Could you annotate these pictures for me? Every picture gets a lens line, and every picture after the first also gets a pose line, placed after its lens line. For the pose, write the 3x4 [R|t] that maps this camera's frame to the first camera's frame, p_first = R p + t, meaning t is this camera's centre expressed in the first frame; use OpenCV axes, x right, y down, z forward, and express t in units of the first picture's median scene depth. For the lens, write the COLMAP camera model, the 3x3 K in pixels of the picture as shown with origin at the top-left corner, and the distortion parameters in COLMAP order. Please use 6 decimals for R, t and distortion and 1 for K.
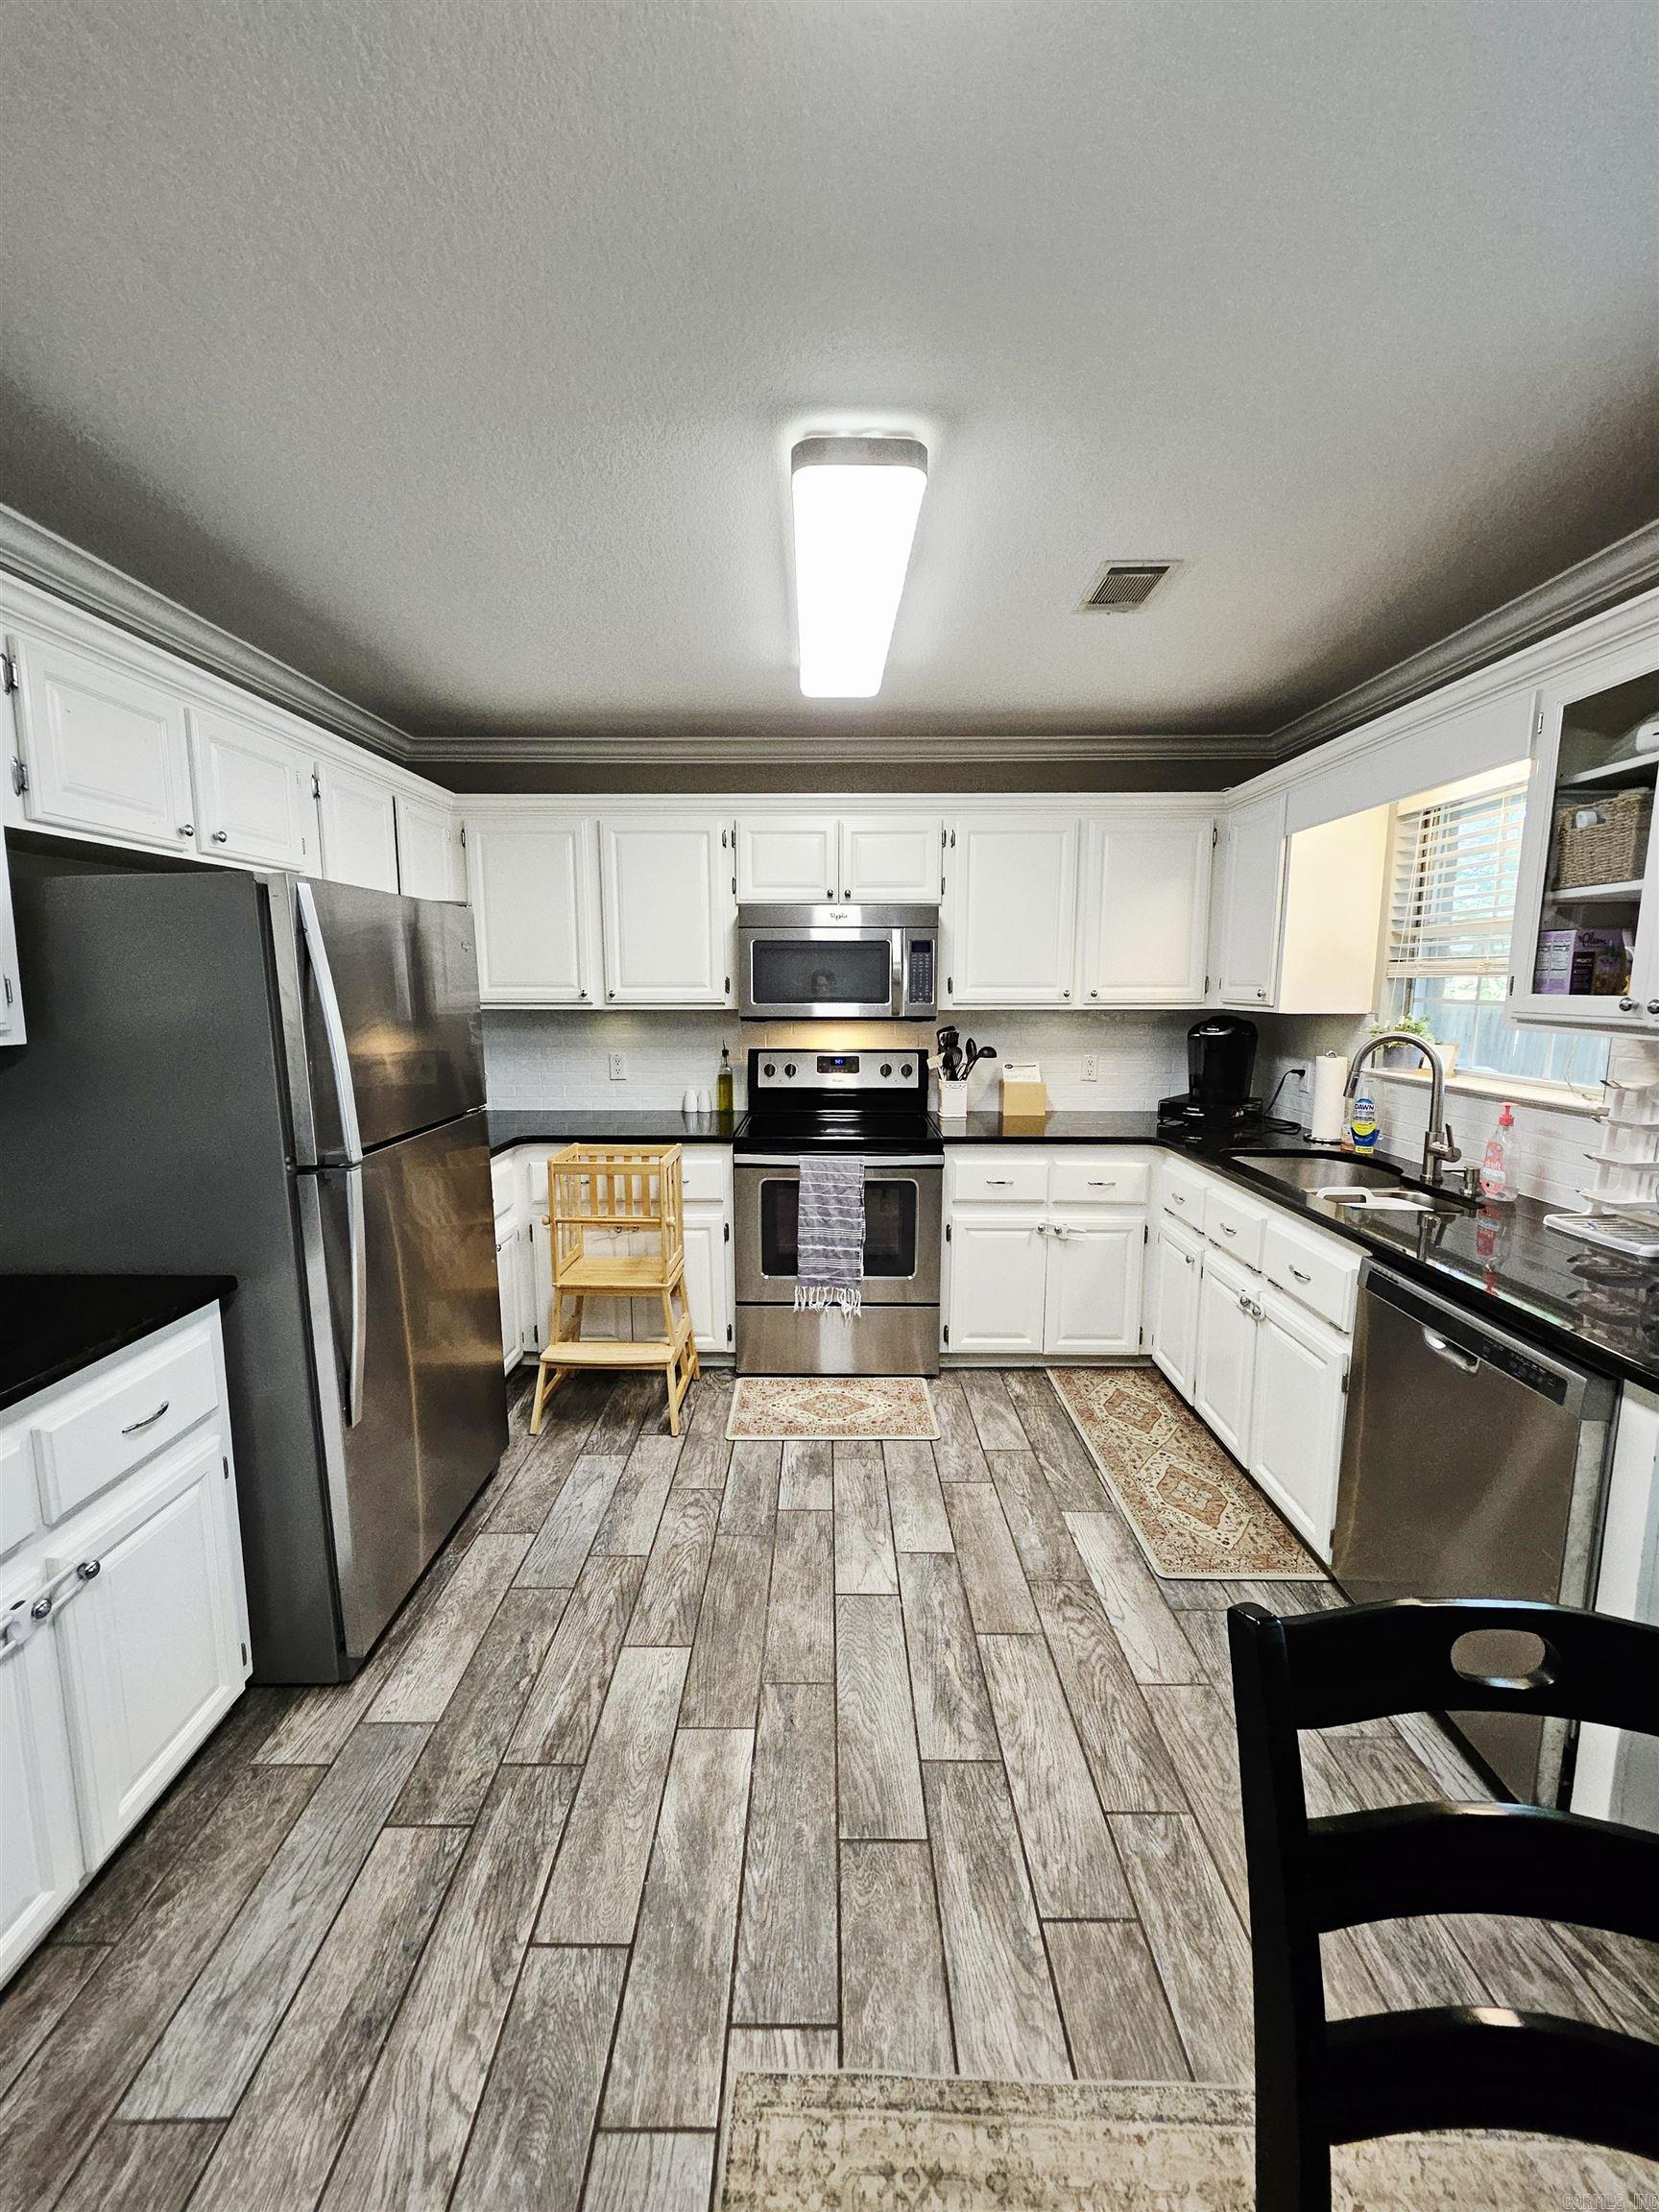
lens RADIAL K [[879.7, 0, 815.6], [0, 879.7, 1105.3], [0, 0, 1]] dist [-0.000813, 0.003064]
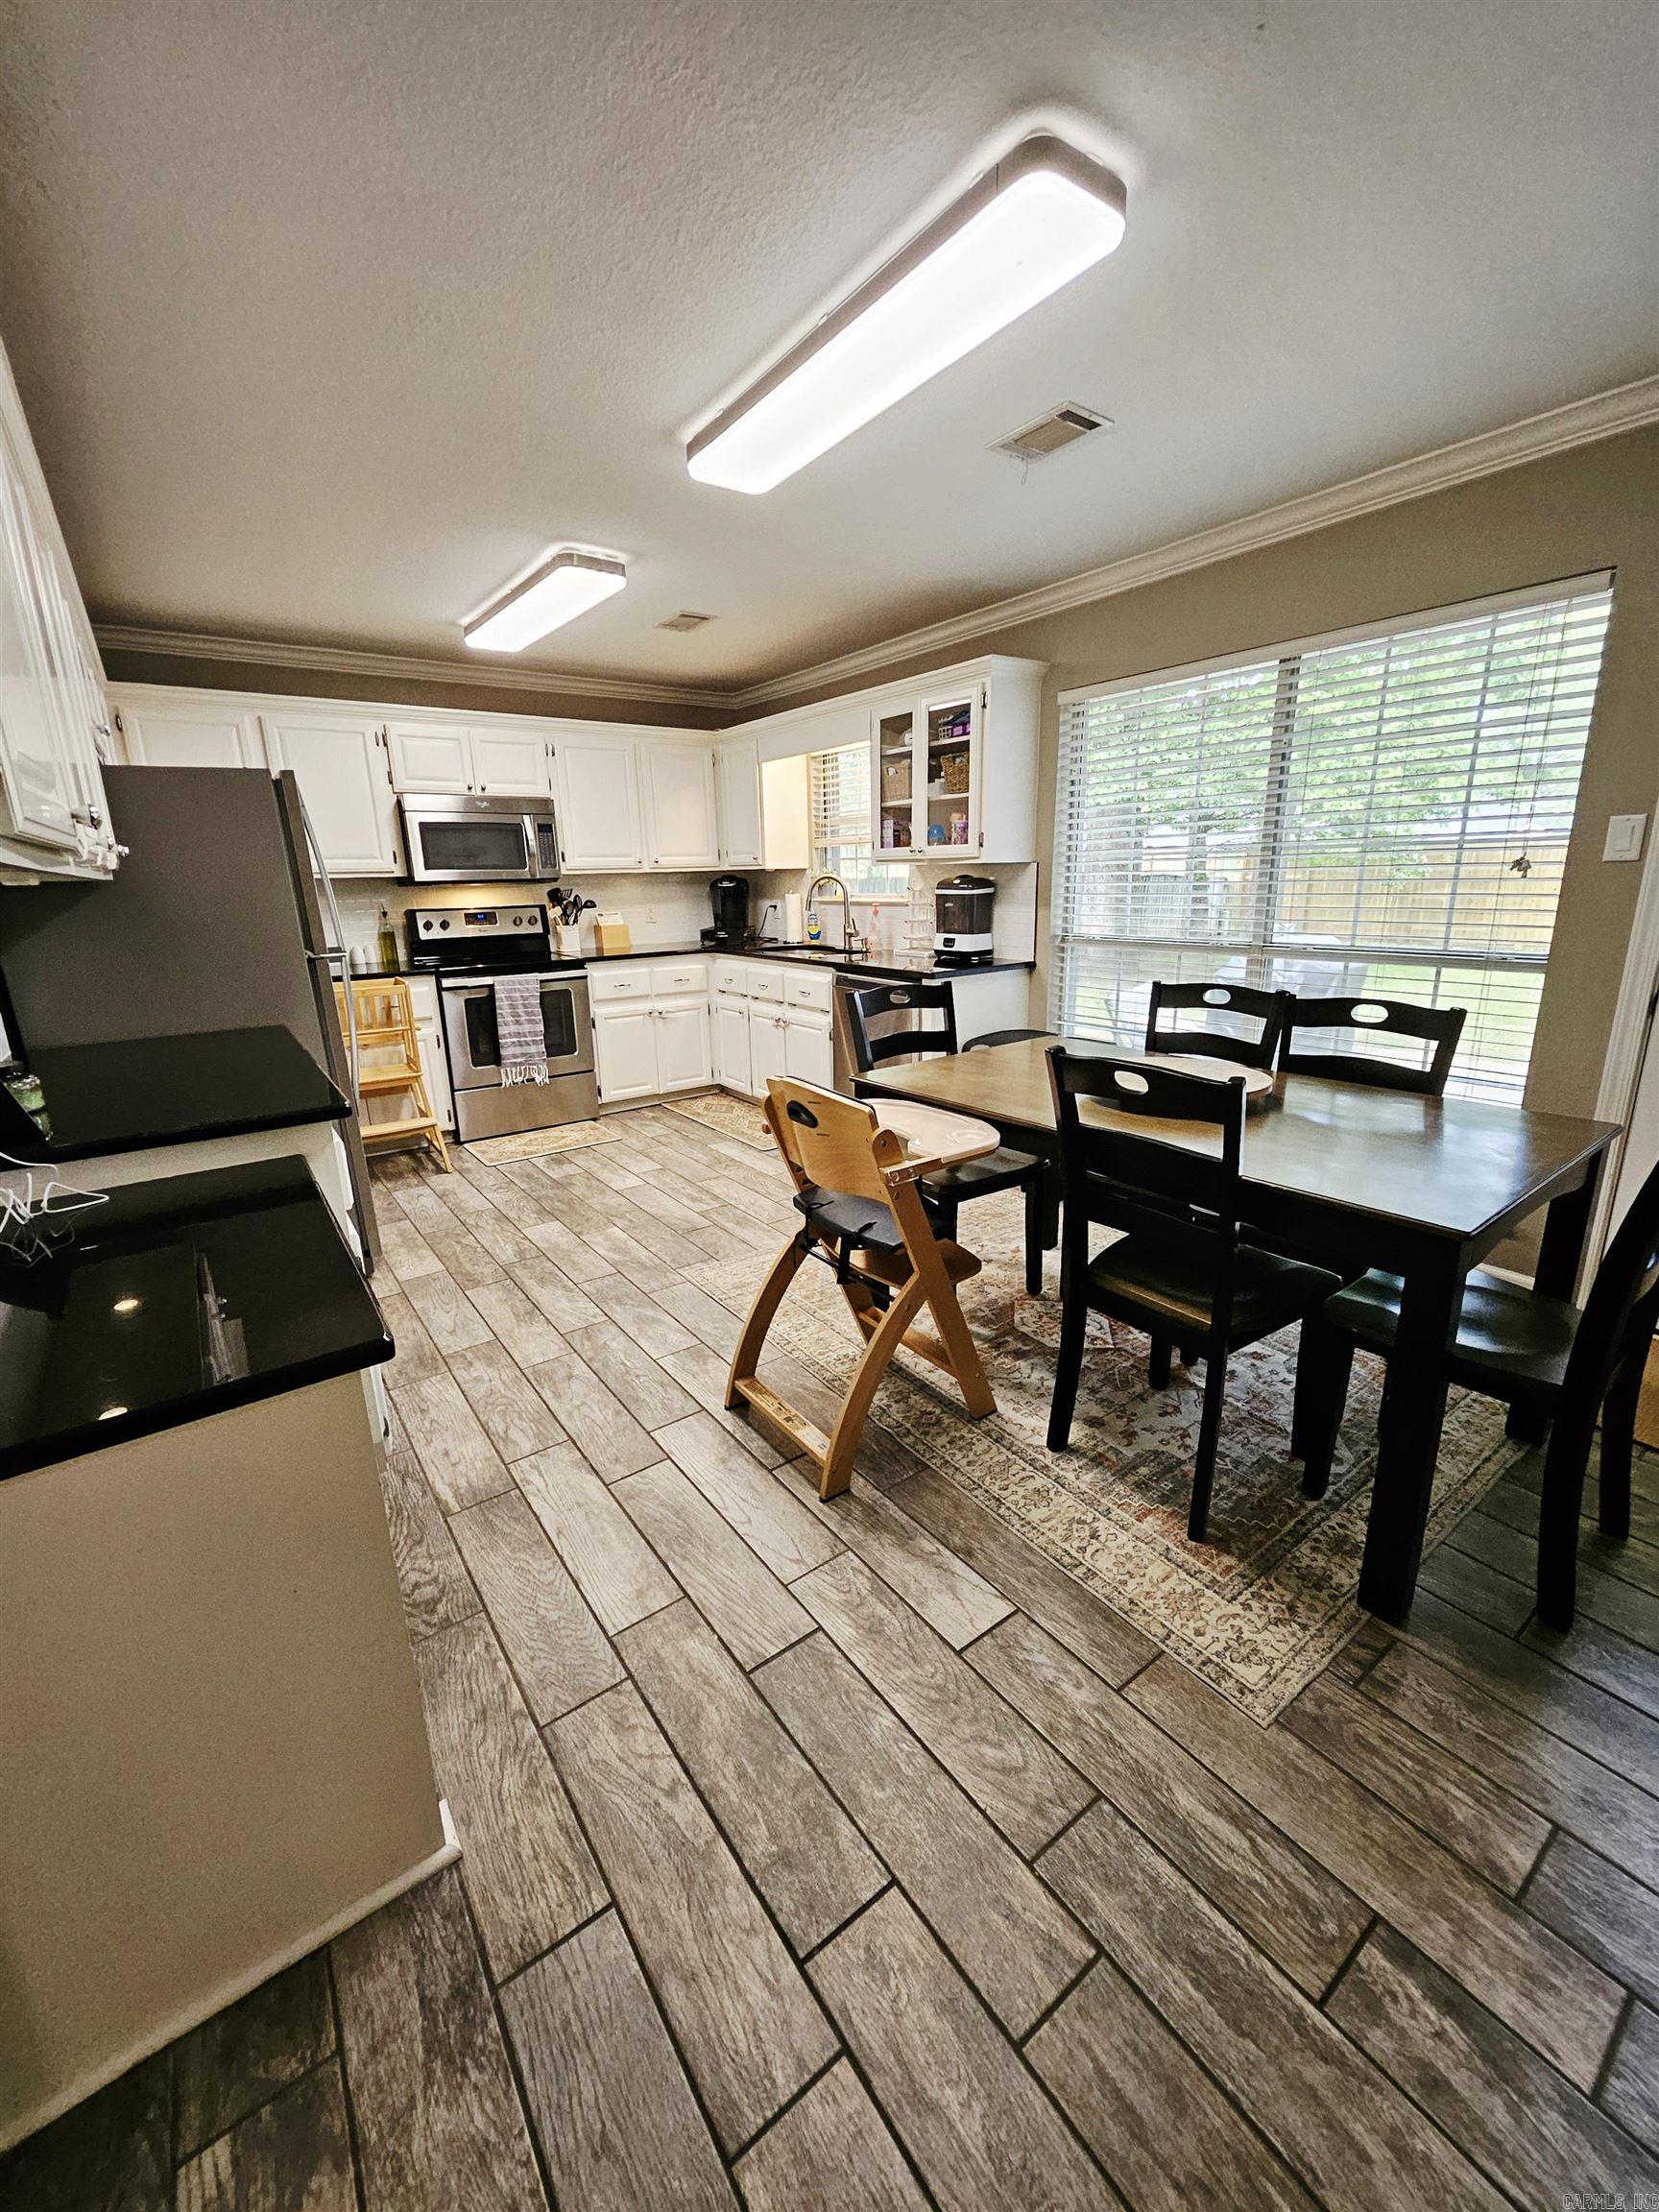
lens RADIAL K [[879.7, 0, 825.2], [0, 879.7, 1098.3], [0, 0, 1]] dist [-0.000813, 0.003064]
pose [[0.804687, -0.164965, 0.570320, -0.455666], [0.103696, 0.984908, 0.138575, 0.116002], [-0.584573, -0.052369, 0.809649, -0.511564]]
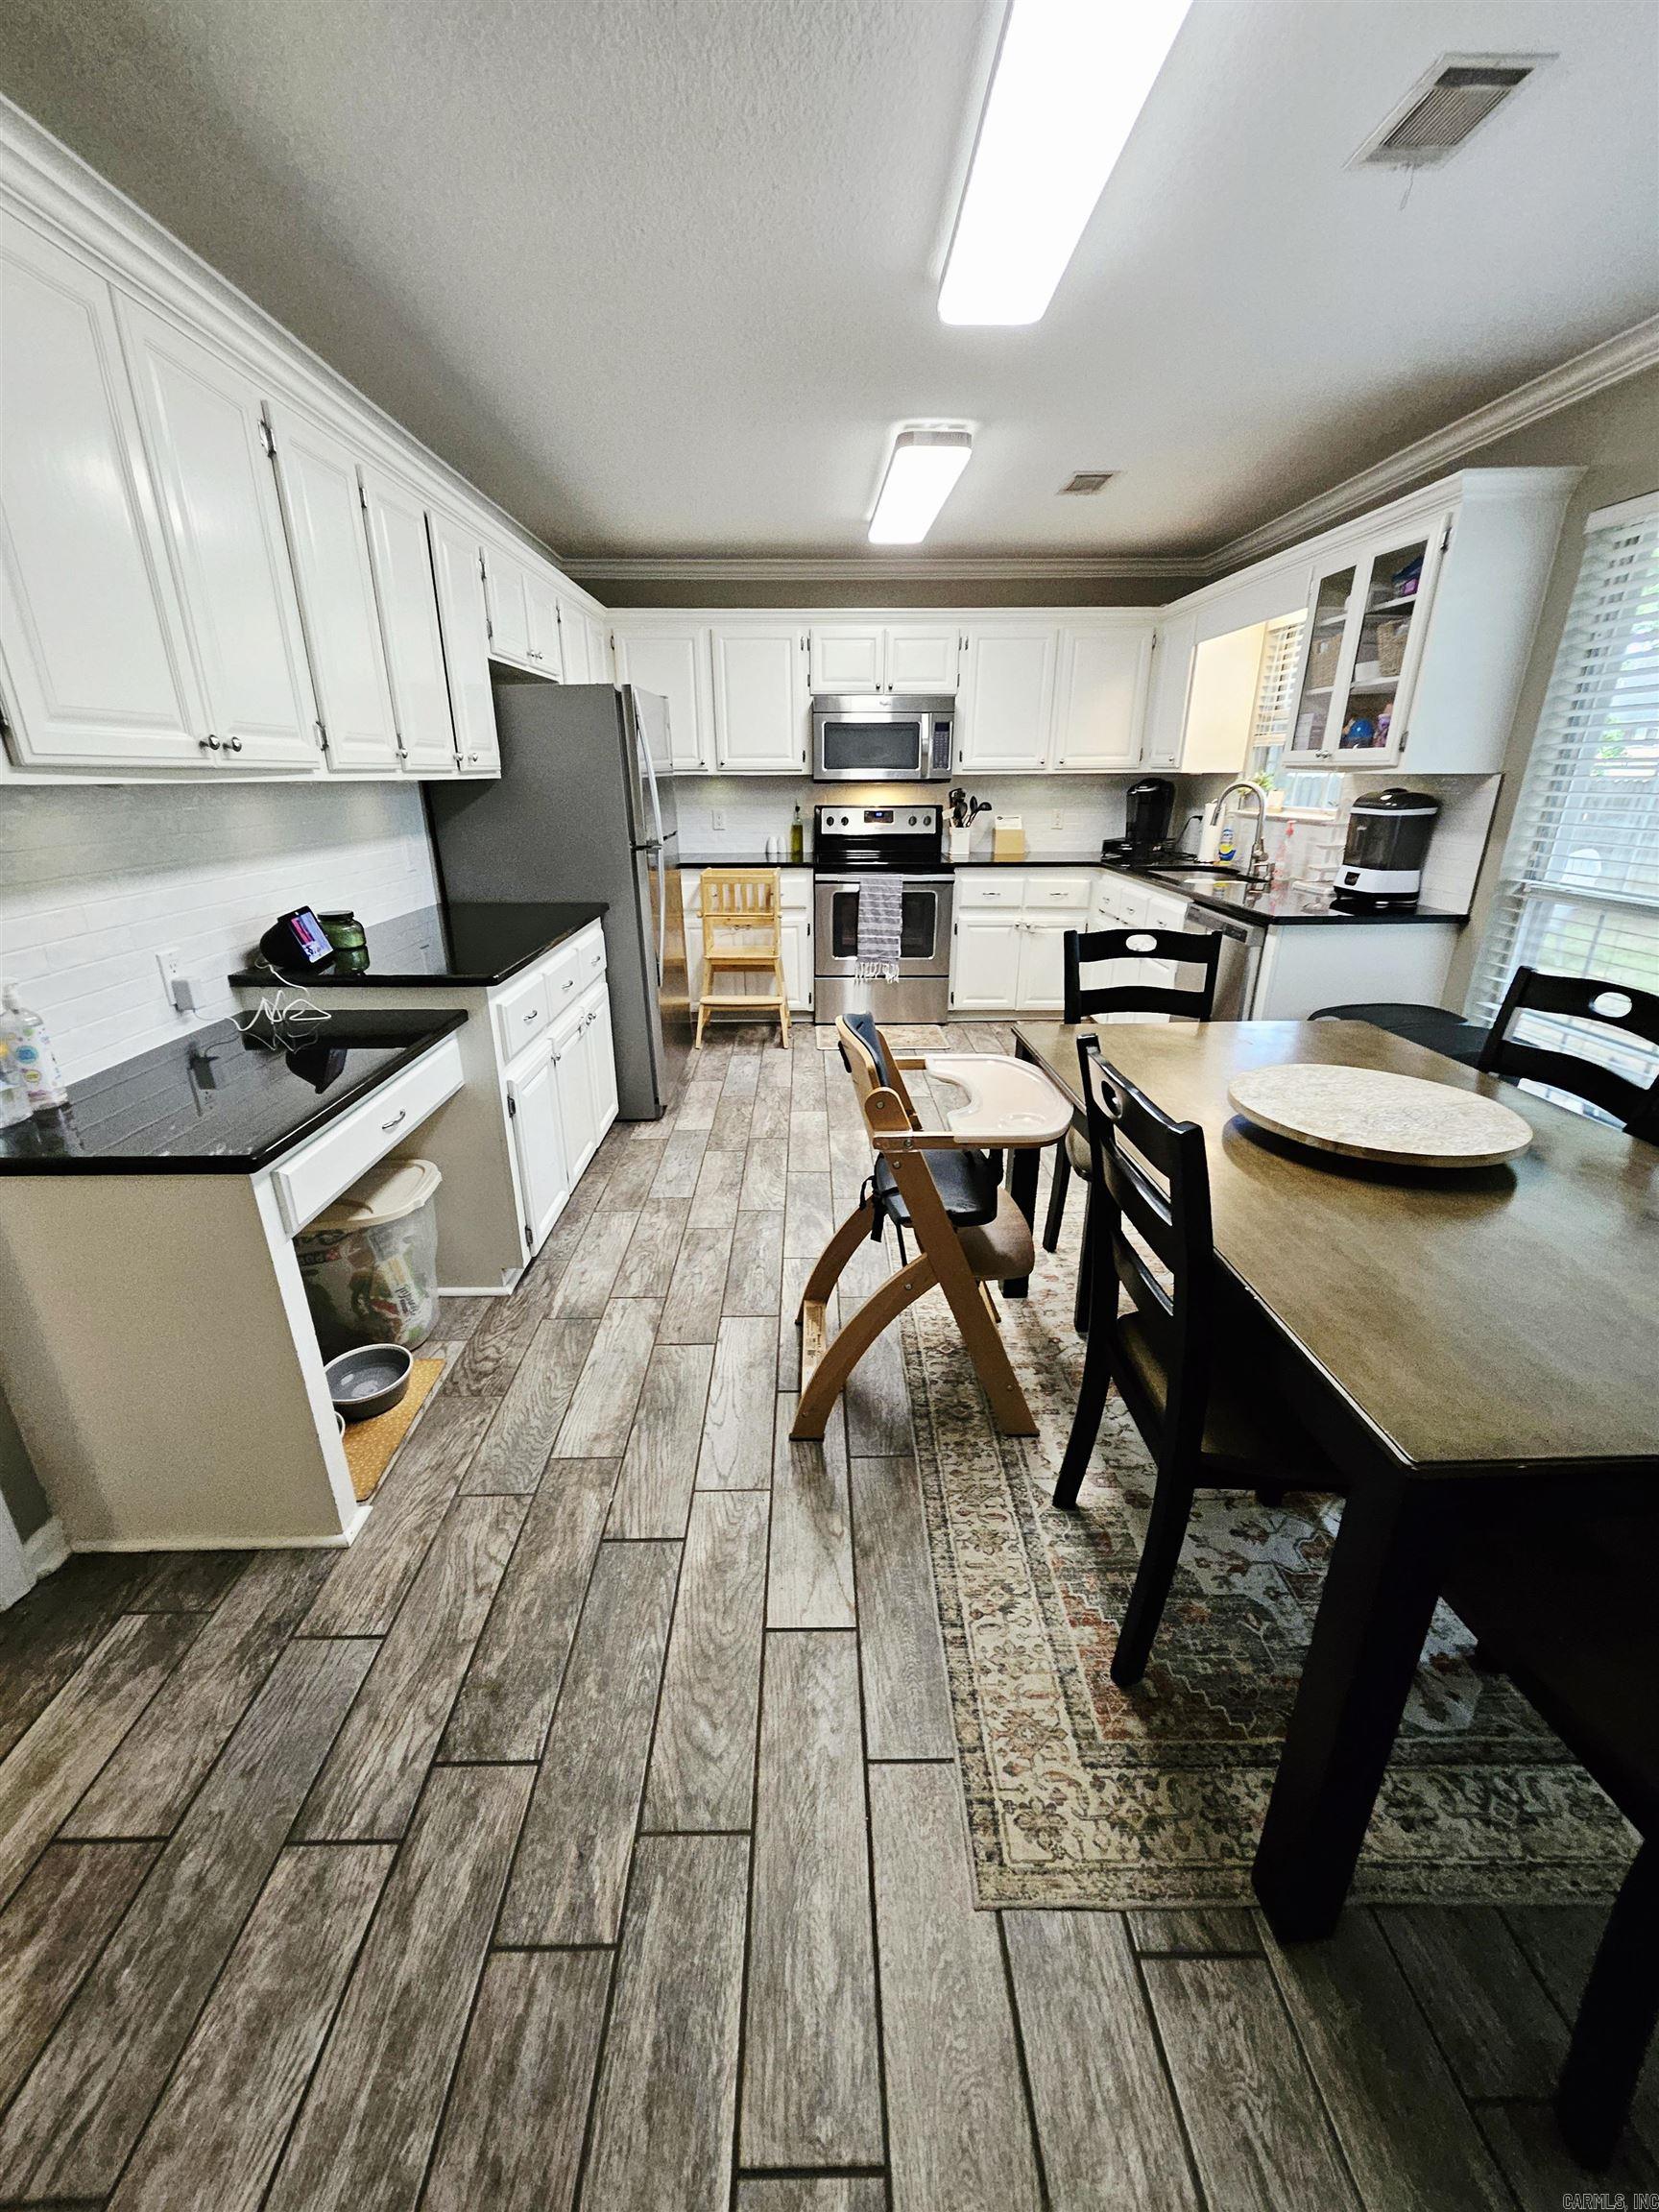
lens RADIAL K [[879.7, 0, 814.4], [0, 879.7, 1091.4], [0, 0, 1]] dist [-0.000813, 0.003064]
pose [[0.999810, -0.009485, 0.017044, -0.132299], [0.005715, 0.977911, 0.208945, 0.112142], [-0.018649, -0.208808, 0.977779, -0.581547]]
